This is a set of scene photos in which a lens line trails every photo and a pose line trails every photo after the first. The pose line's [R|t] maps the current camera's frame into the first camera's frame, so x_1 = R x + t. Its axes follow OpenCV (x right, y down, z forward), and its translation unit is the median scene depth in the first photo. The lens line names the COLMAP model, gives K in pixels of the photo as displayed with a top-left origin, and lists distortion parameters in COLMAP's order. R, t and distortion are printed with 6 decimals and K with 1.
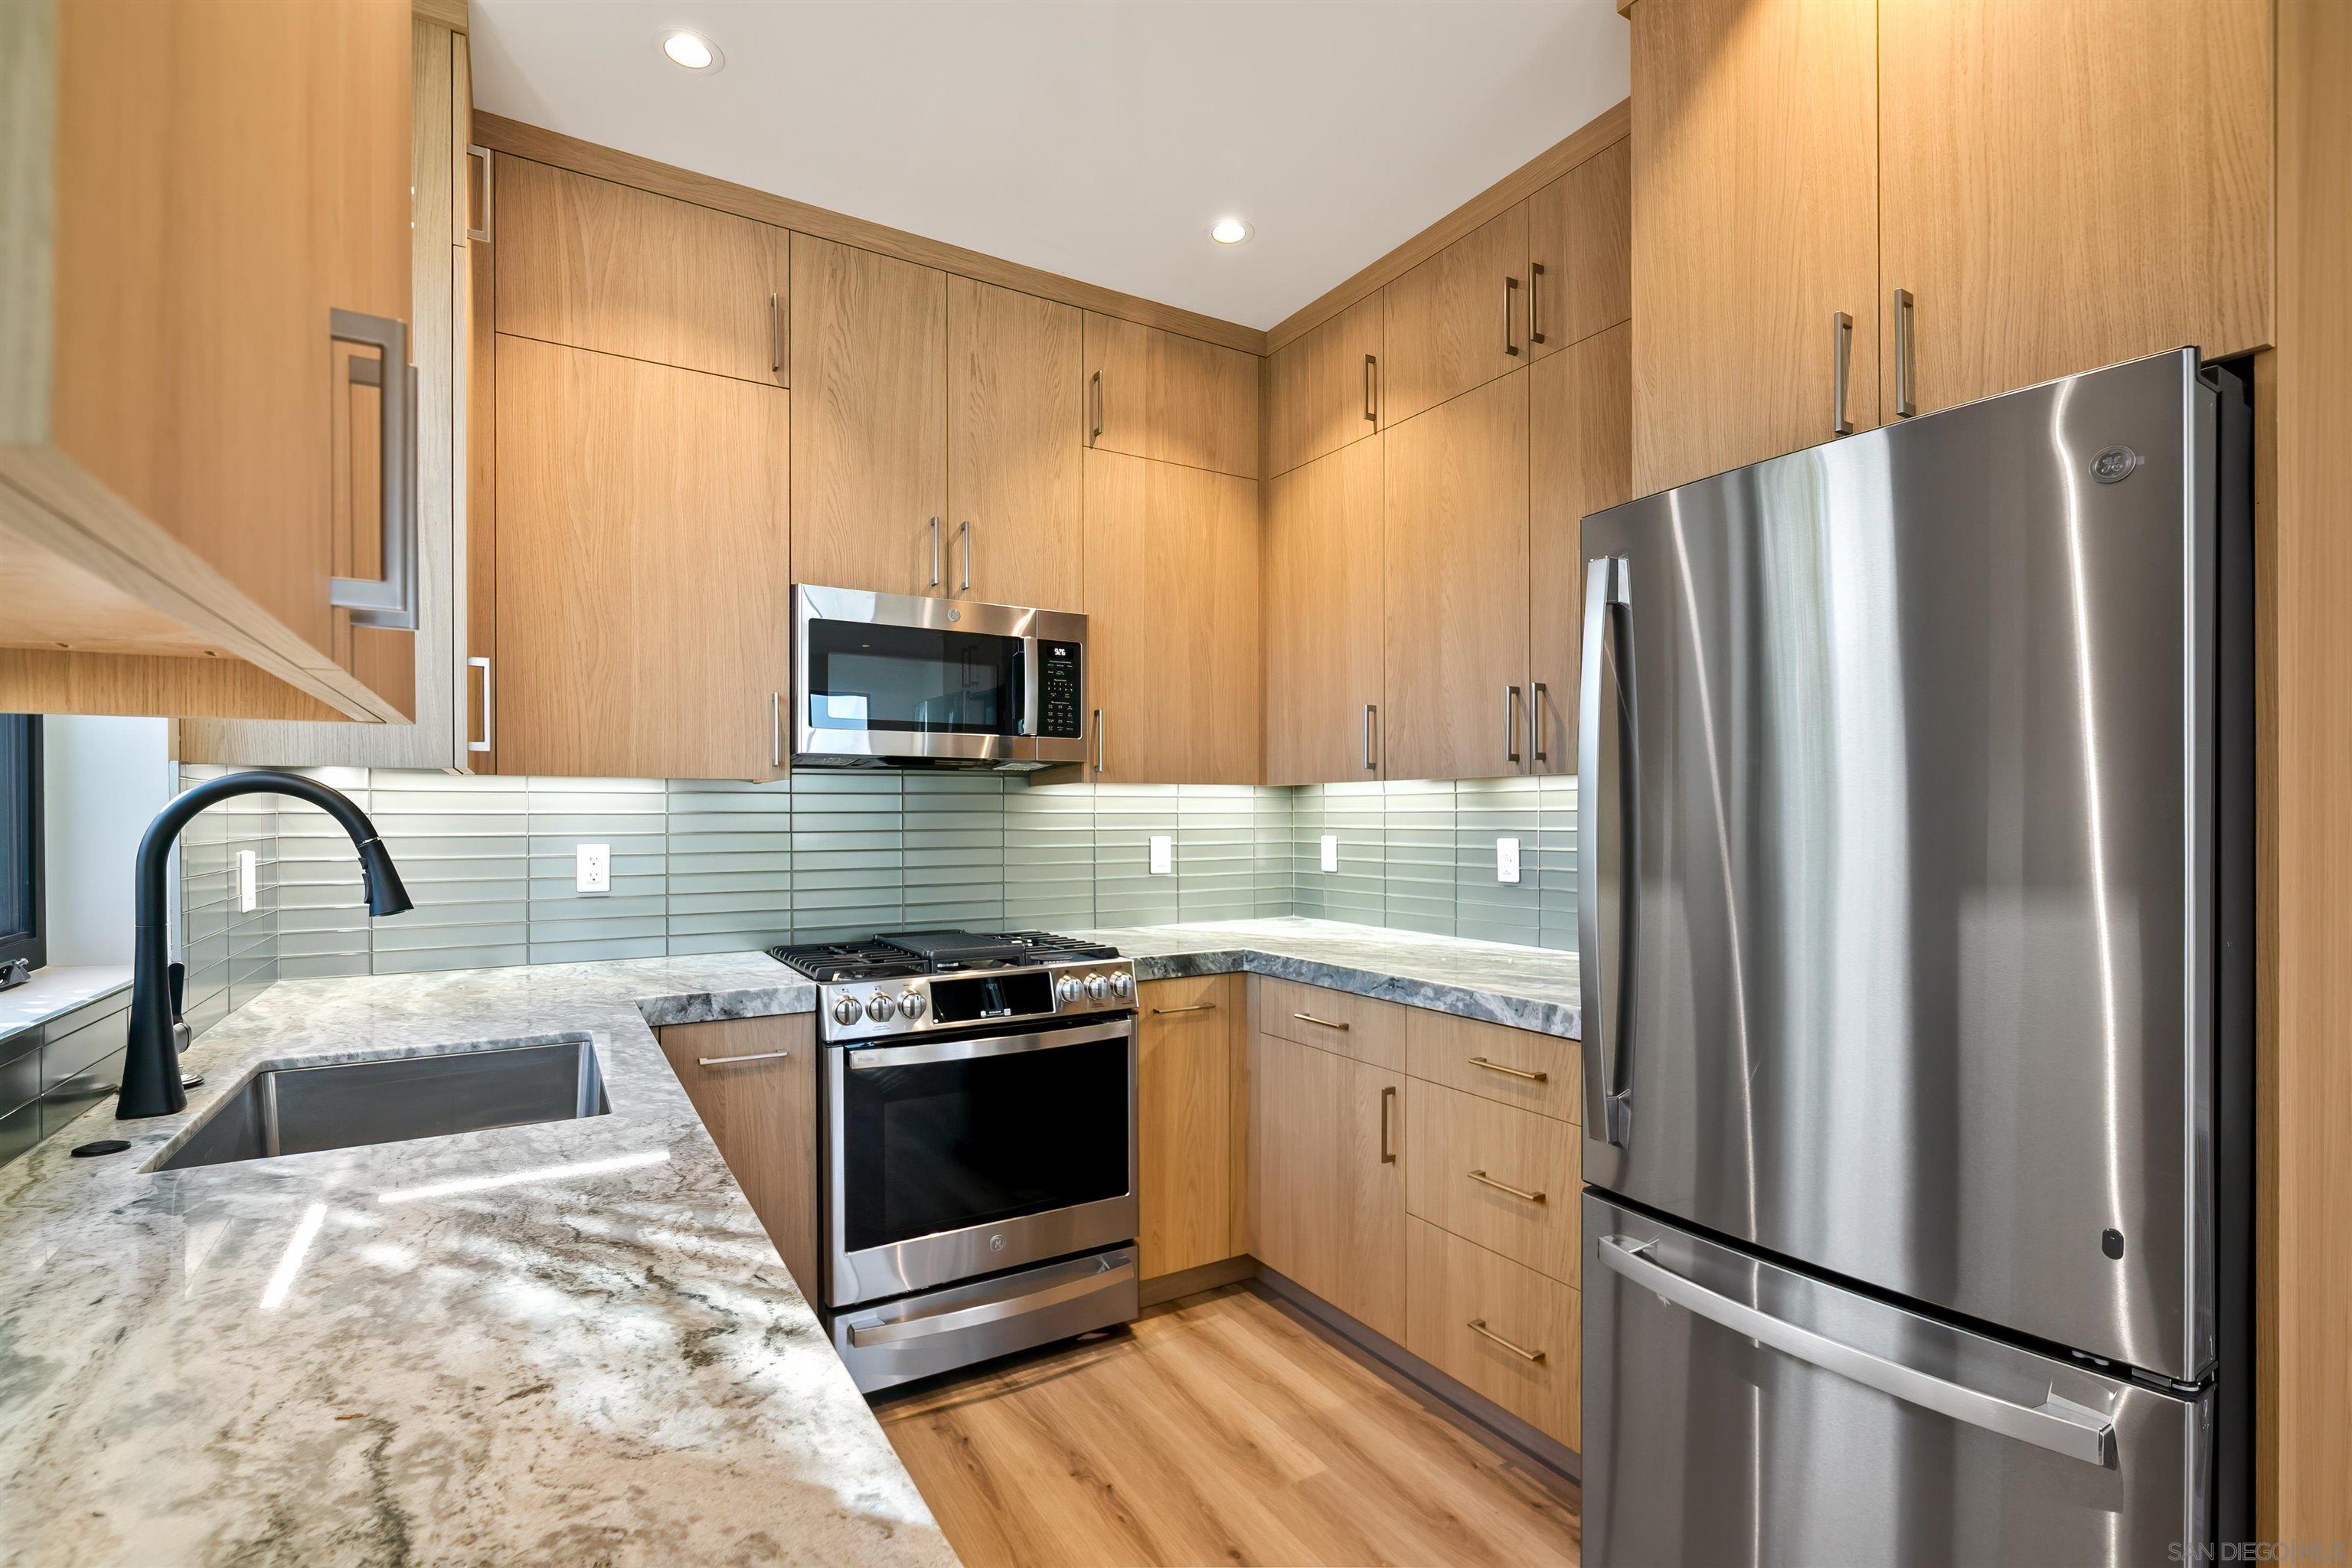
lens RADIAL K [[1072.9, 0, 1146.4], [0, 1072.9, 822.7], [0, 0, 1]] dist [0.000160, 0.000762]
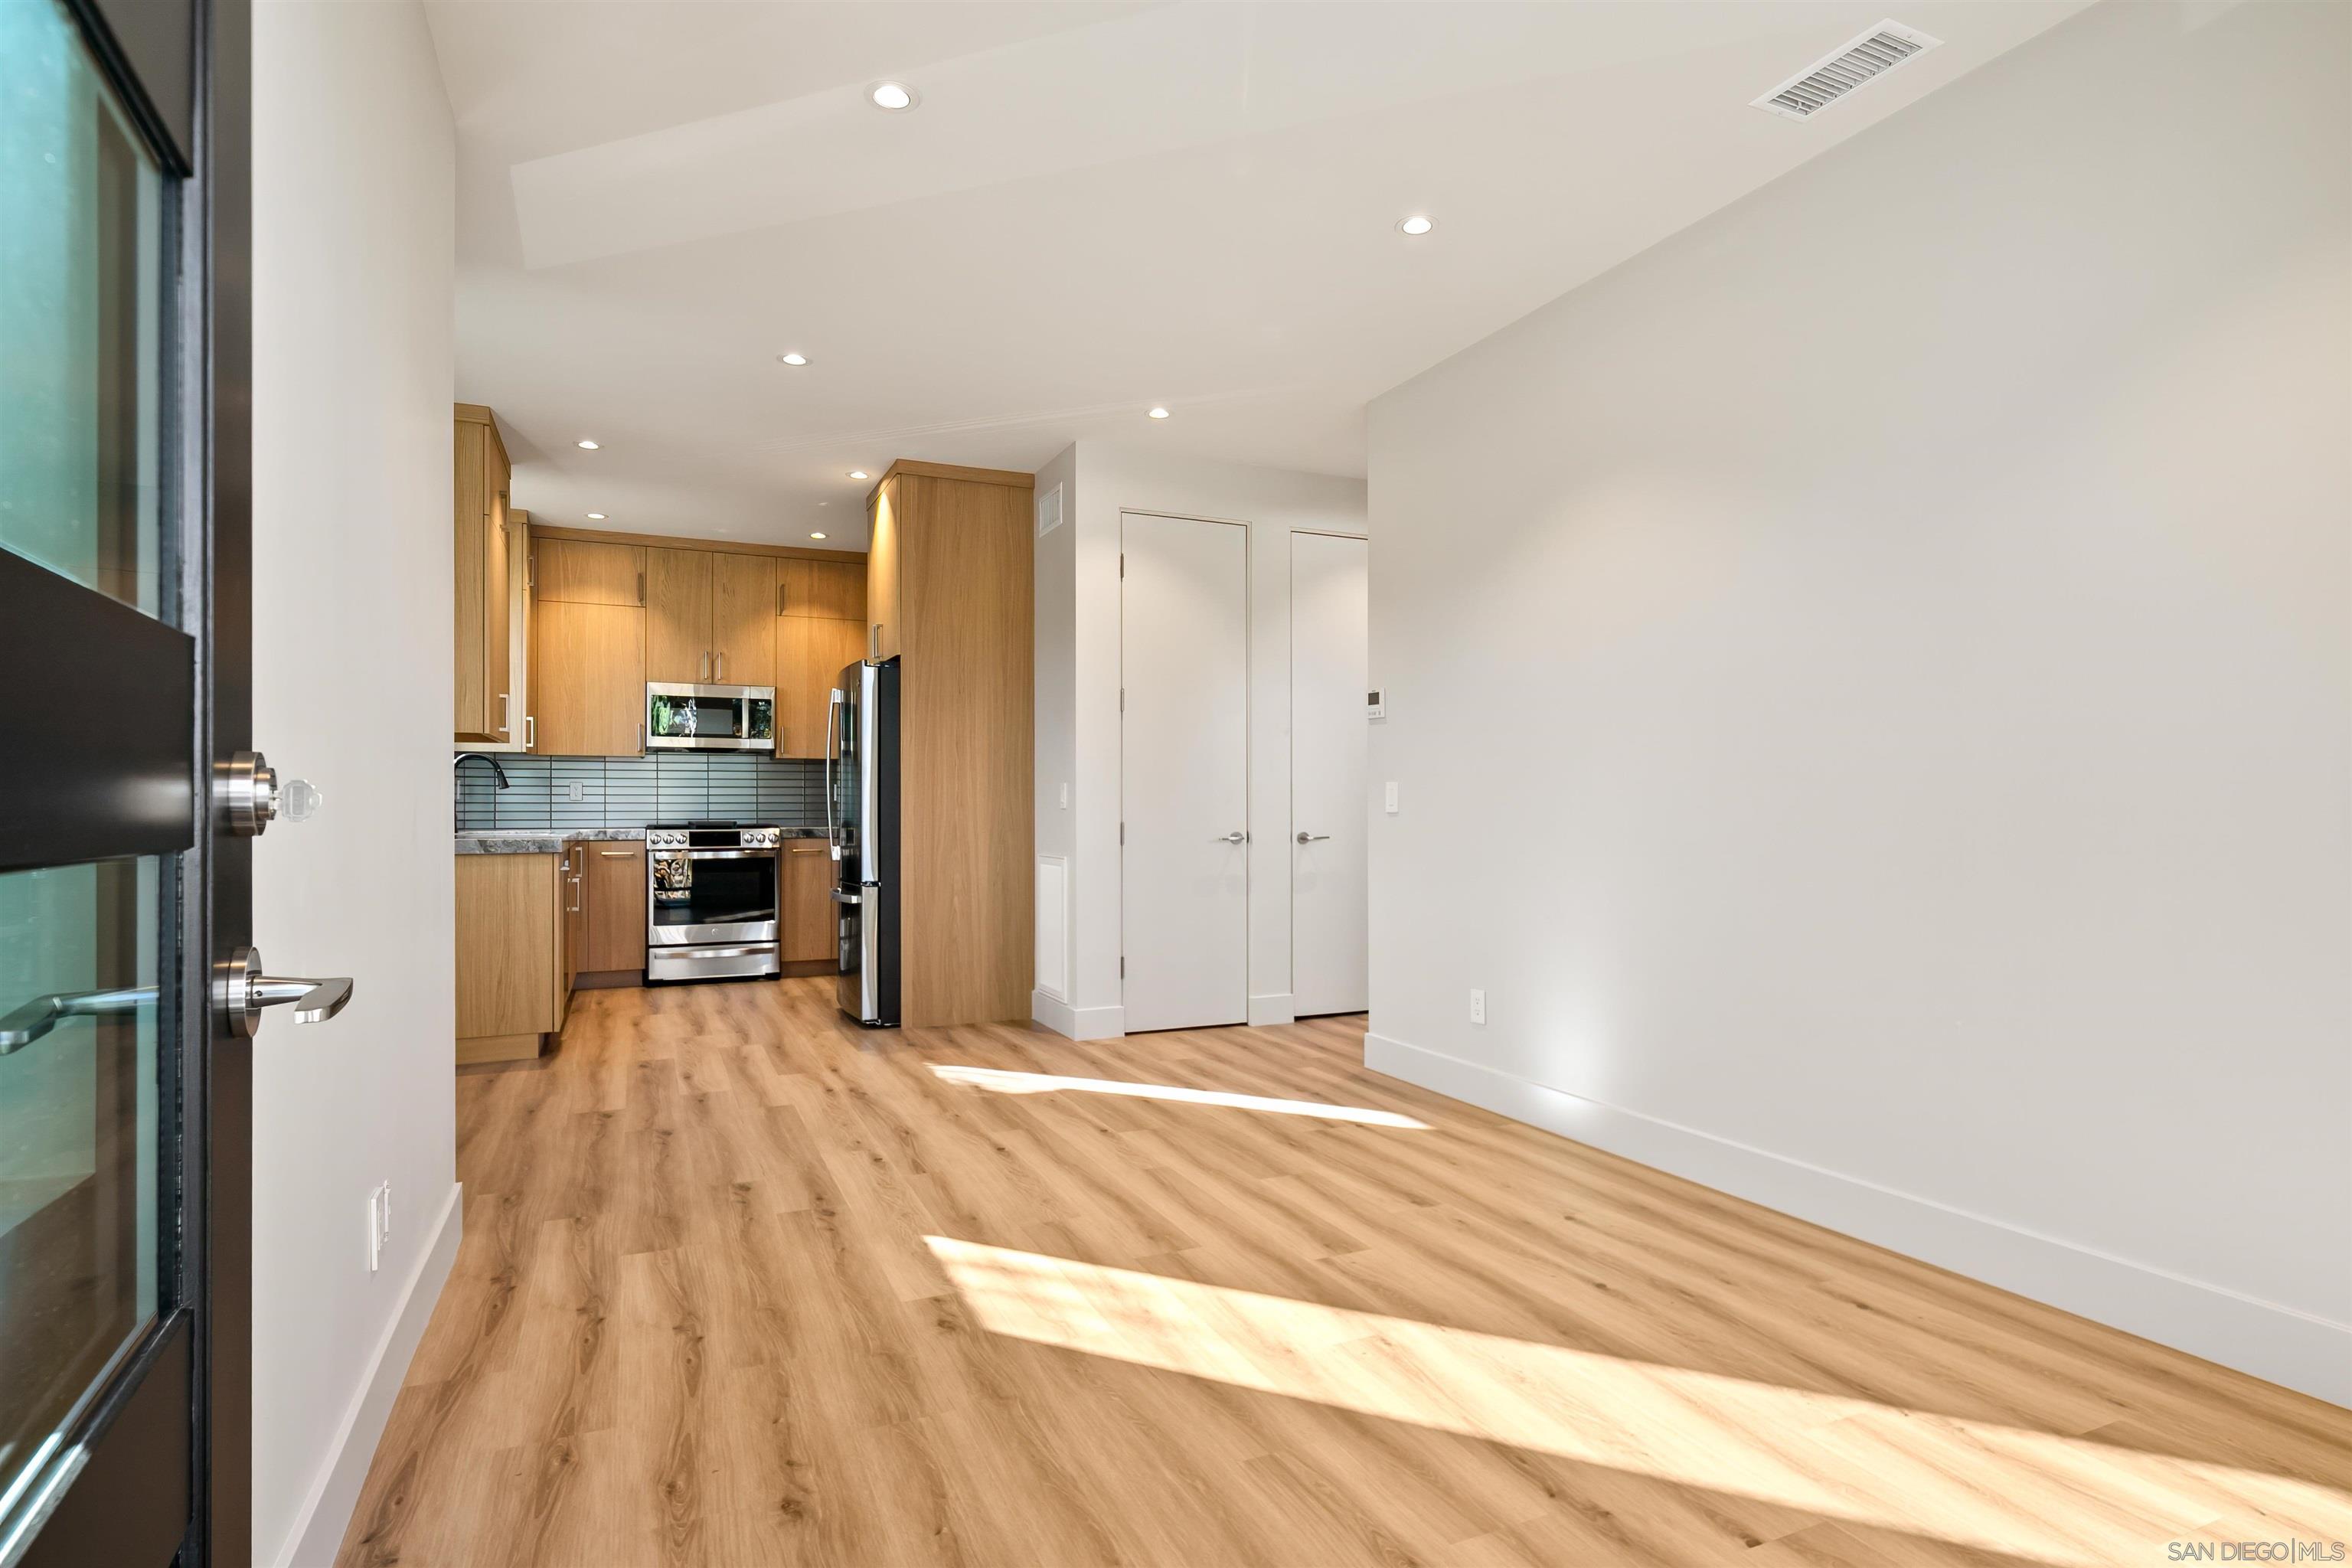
lens RADIAL K [[1305.5, 0, 1174.9], [0, 1305.5, 783.6], [0, 0, 1]] dist [0.009044, 0.000301]
pose [[0.996890, 0.003907, -0.078703, 1.173980], [-0.005369, 0.999817, -0.018370, 0.074188], [0.078617, 0.018736, 0.996729, -2.009925]]
